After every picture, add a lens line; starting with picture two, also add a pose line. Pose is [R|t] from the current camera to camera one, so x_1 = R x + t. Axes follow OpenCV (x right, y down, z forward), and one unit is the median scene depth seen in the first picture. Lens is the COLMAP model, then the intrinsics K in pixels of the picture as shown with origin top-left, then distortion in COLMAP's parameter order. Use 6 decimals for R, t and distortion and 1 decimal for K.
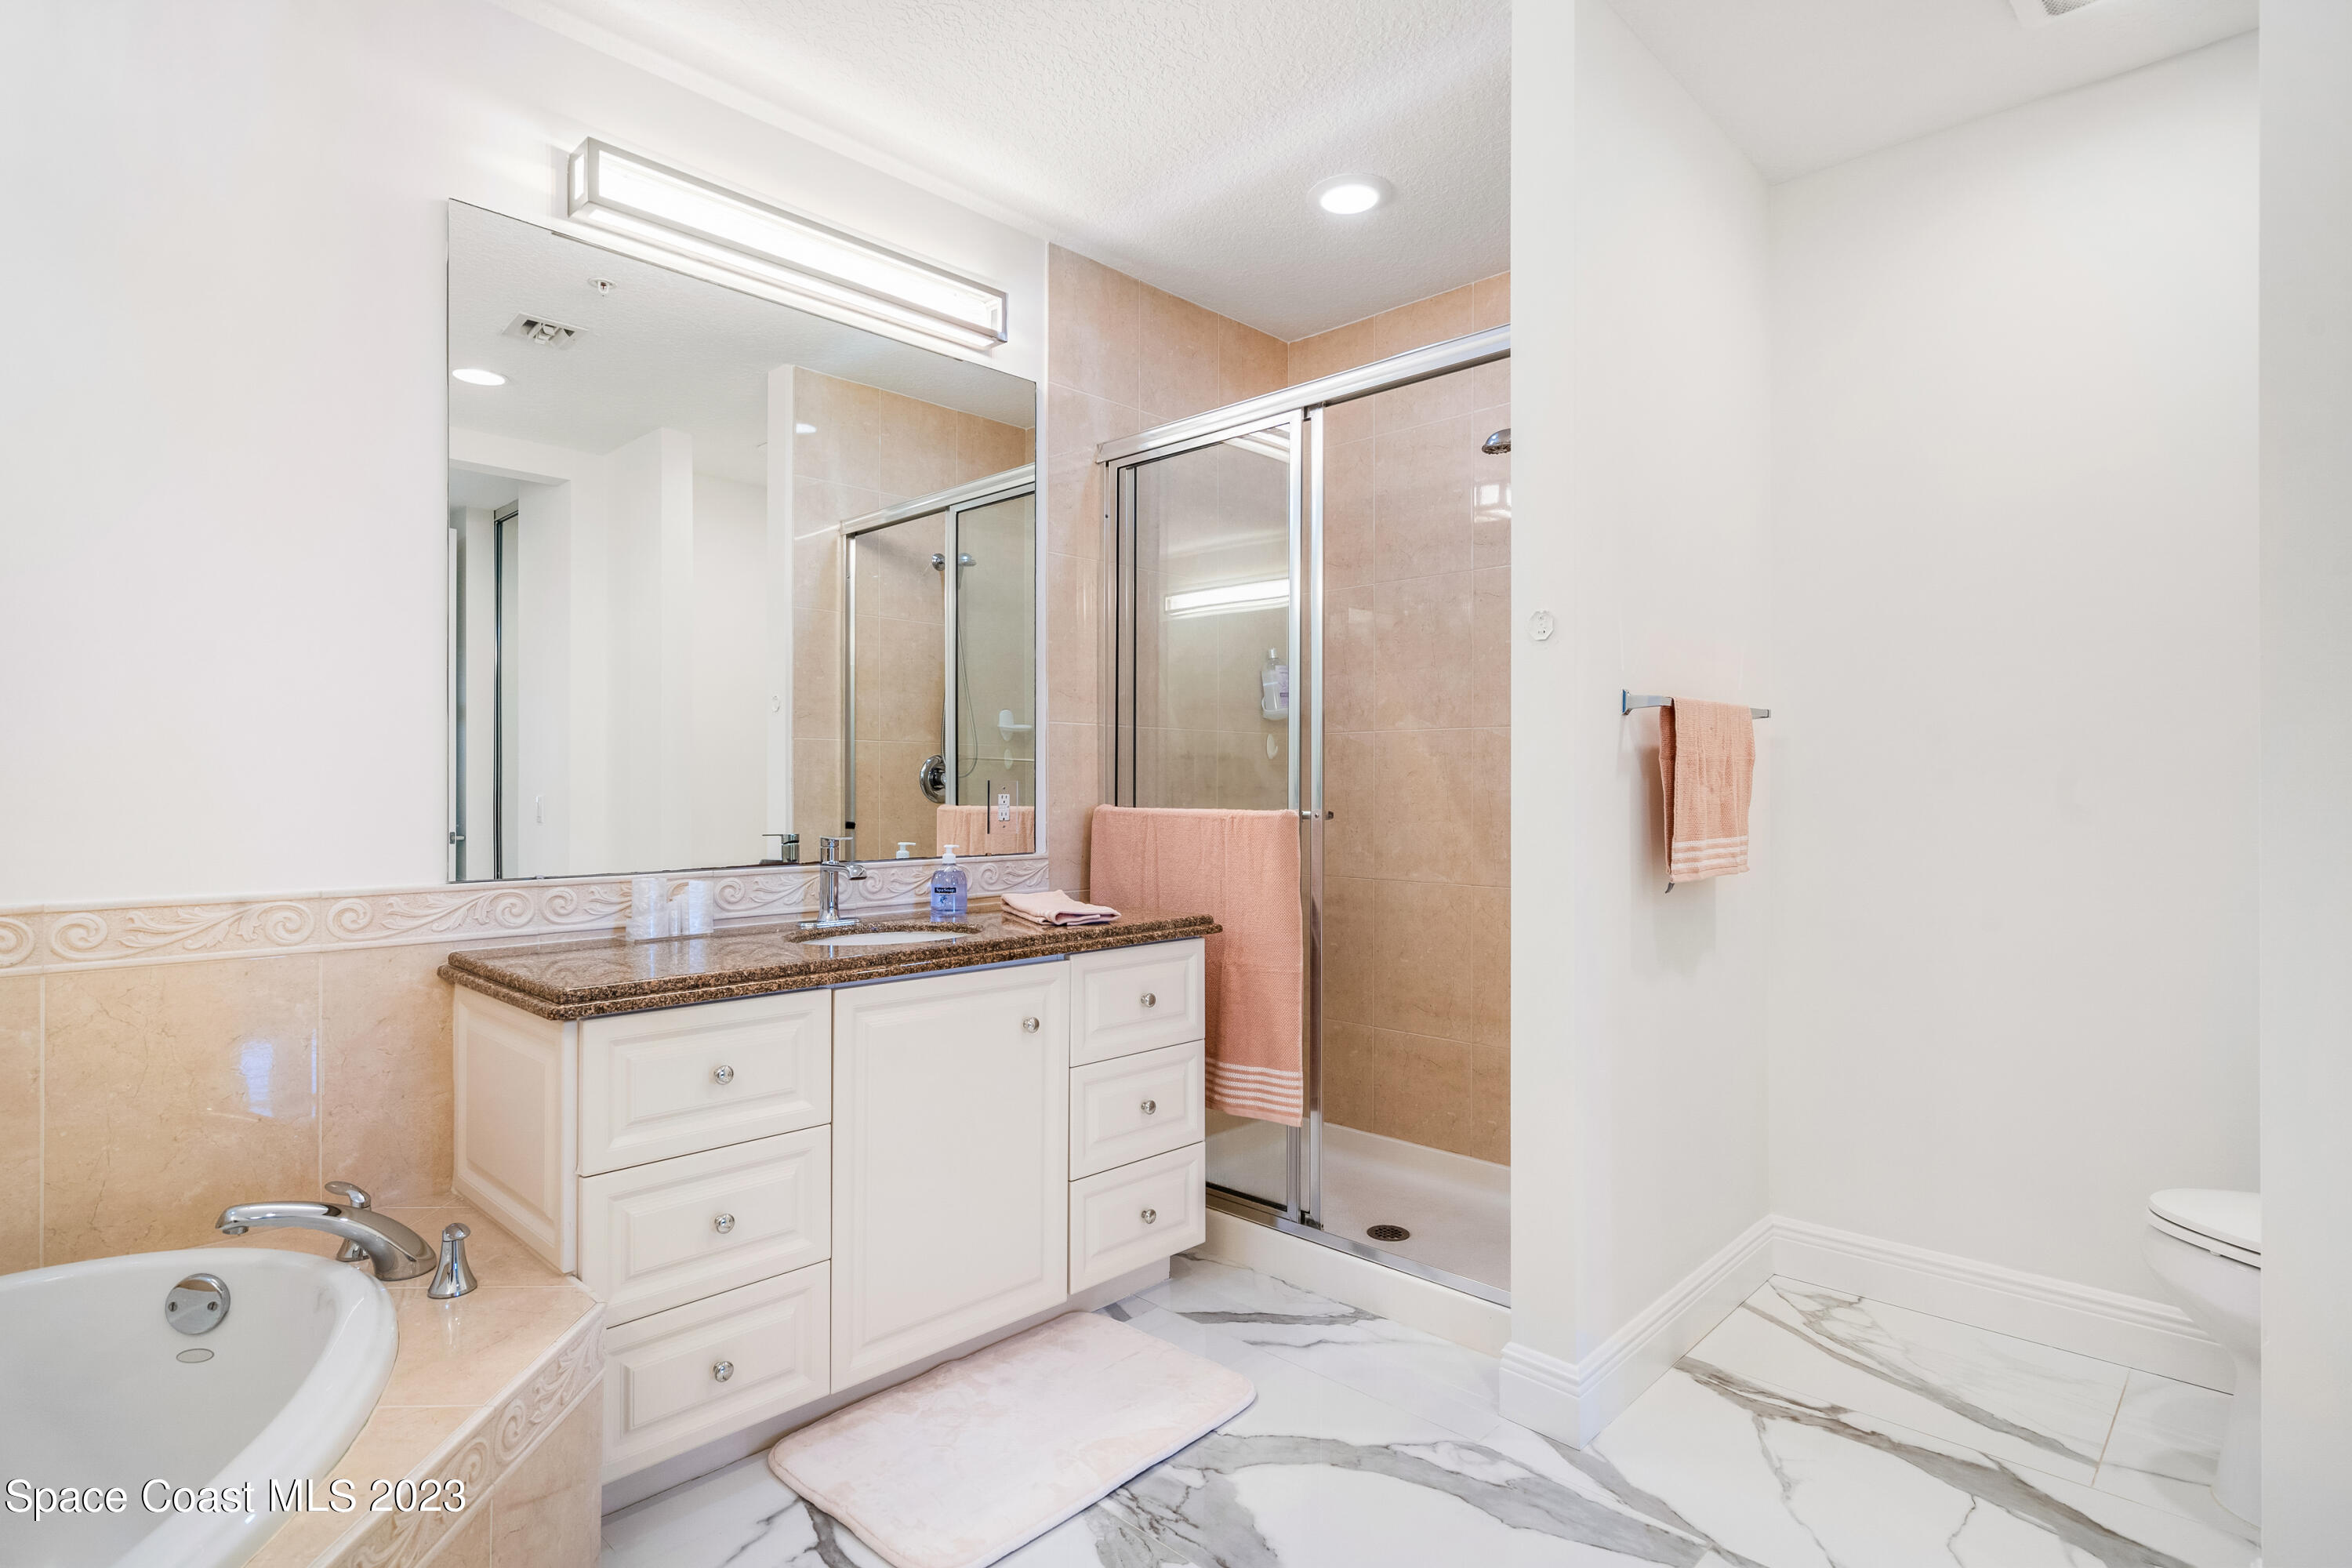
lens RADIAL K [[1204.5, 0, 1172.2], [0, 1204.5, 784.7], [0, 0, 1]] dist [0.005832, 0.002573]
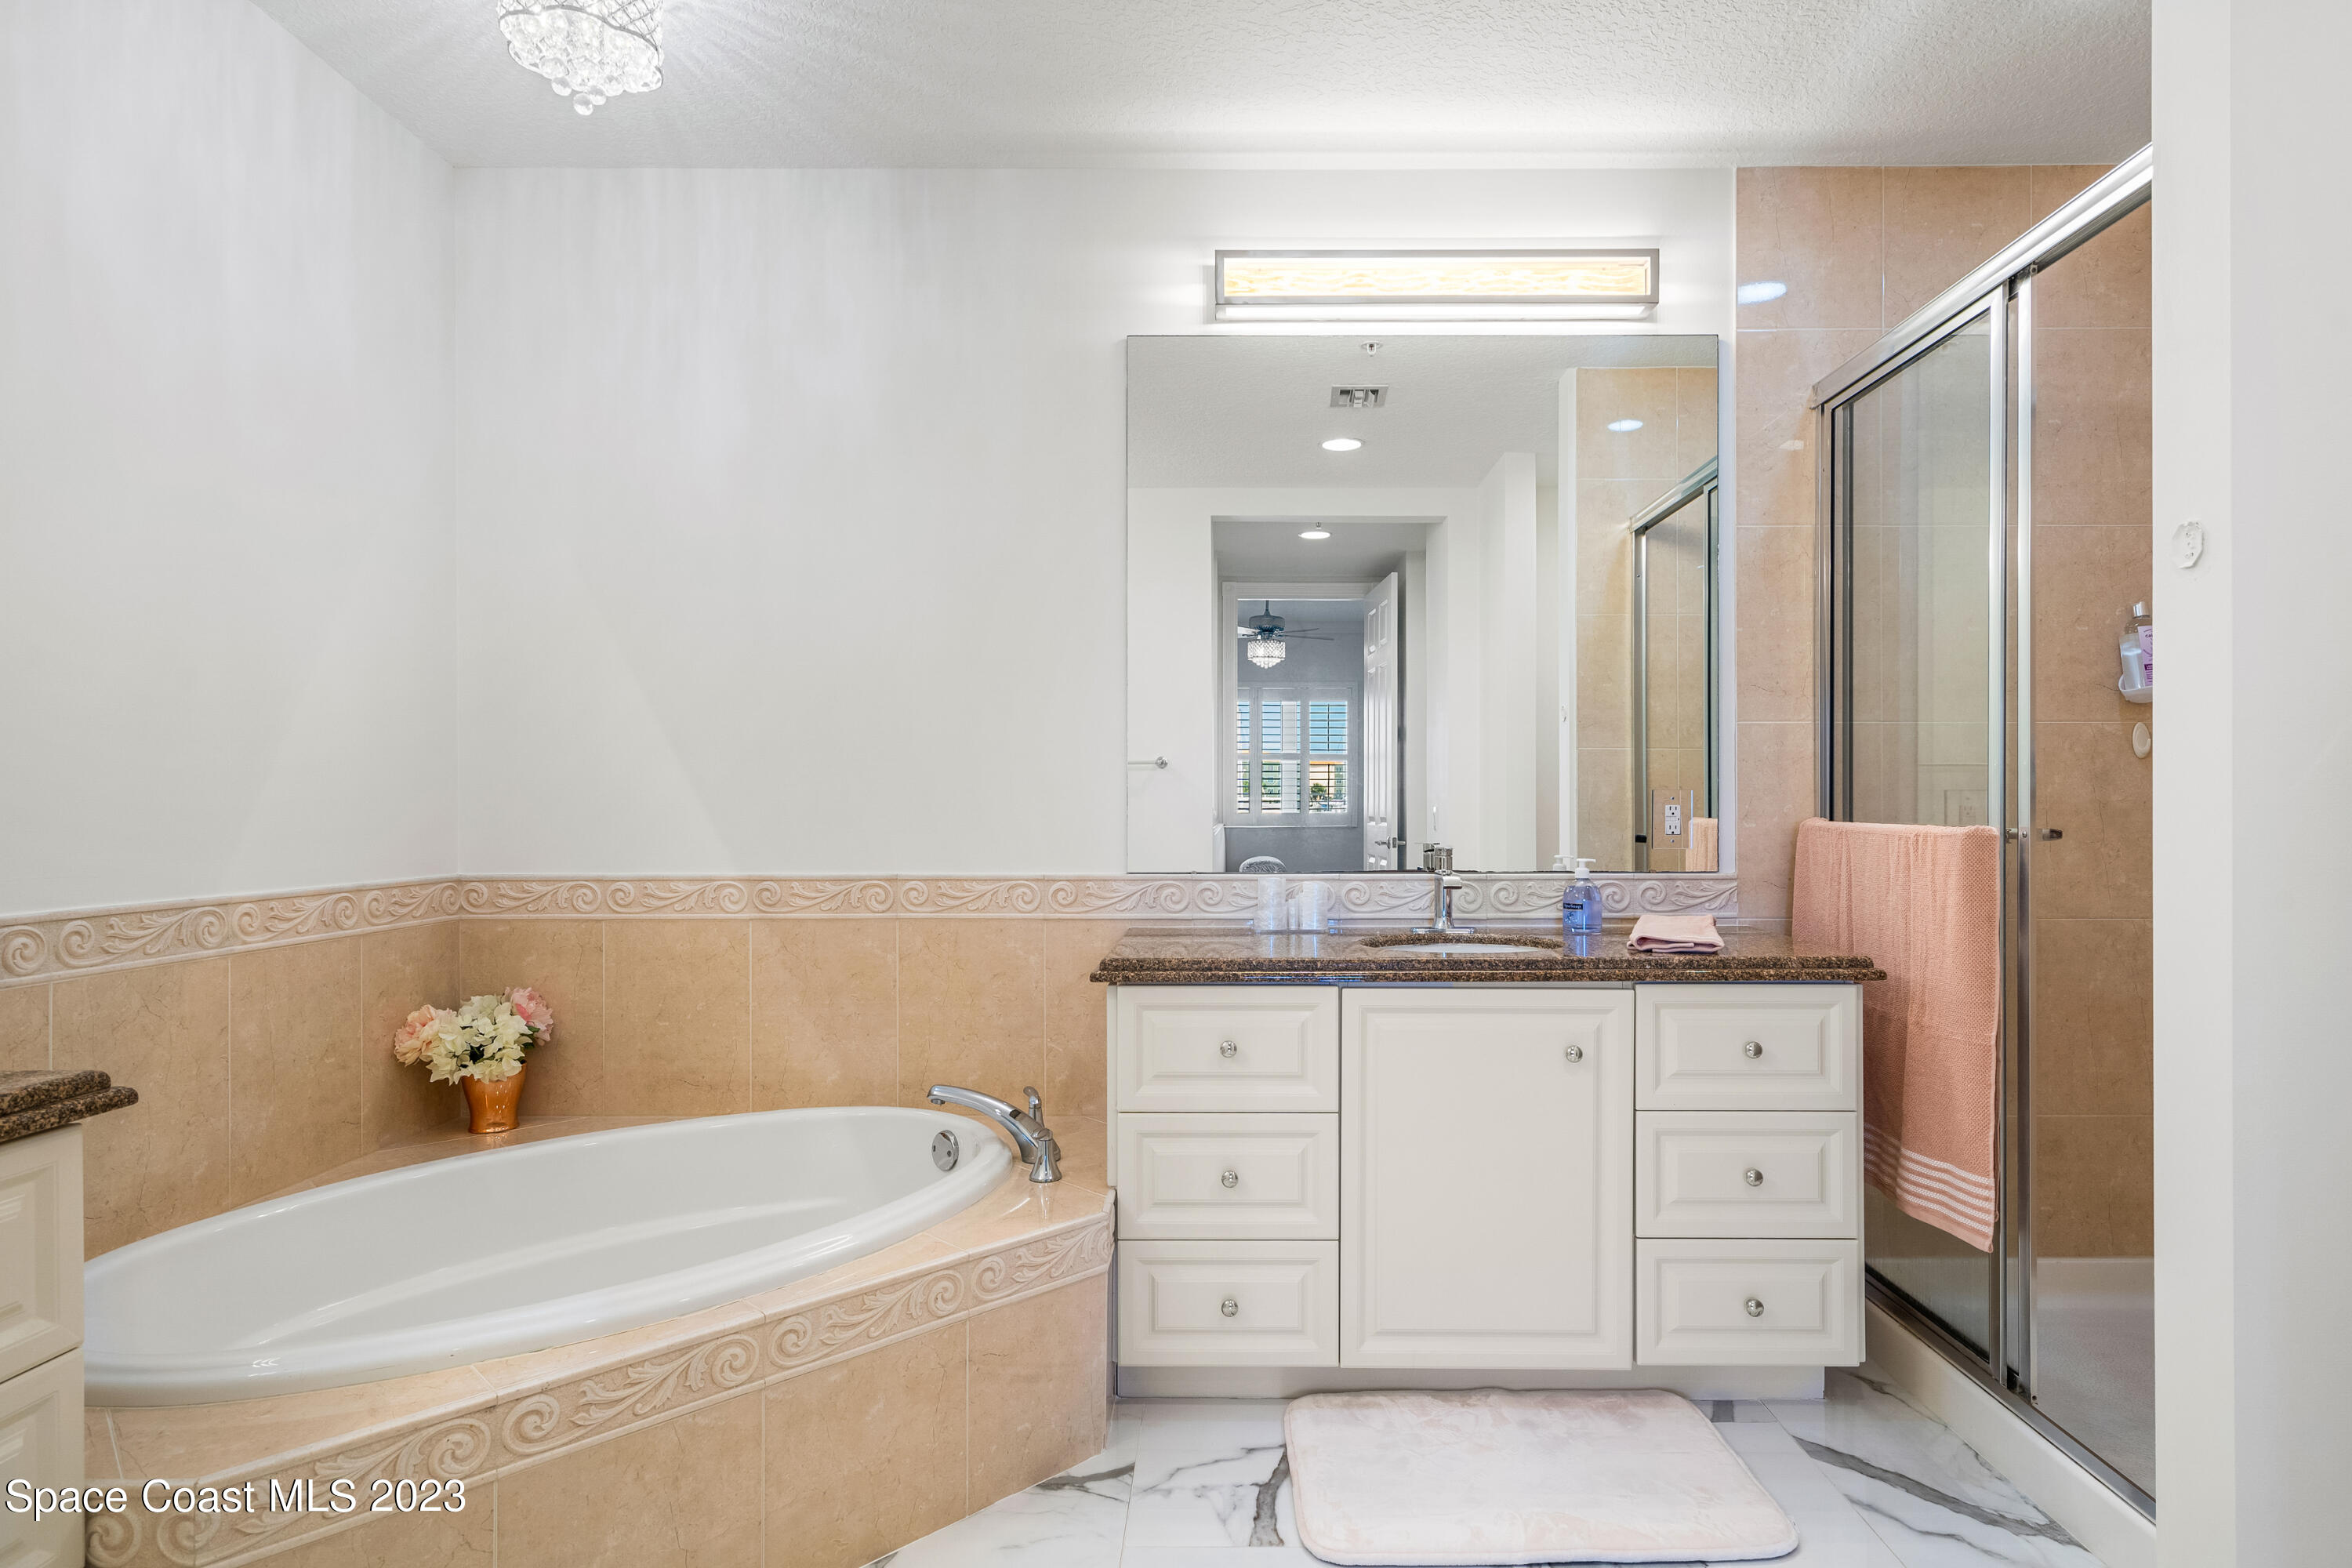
lens RADIAL K [[1204.5, 0, 1104.2], [0, 1204.5, 798.2], [0, 0, 1]] dist [0.005832, 0.002573]
pose [[0.694631, -0.002300, -0.719362, 0.273357], [0.003408, 0.999994, 0.000093, 0.001736], [0.719358, -0.002516, 0.694635, 0.090795]]
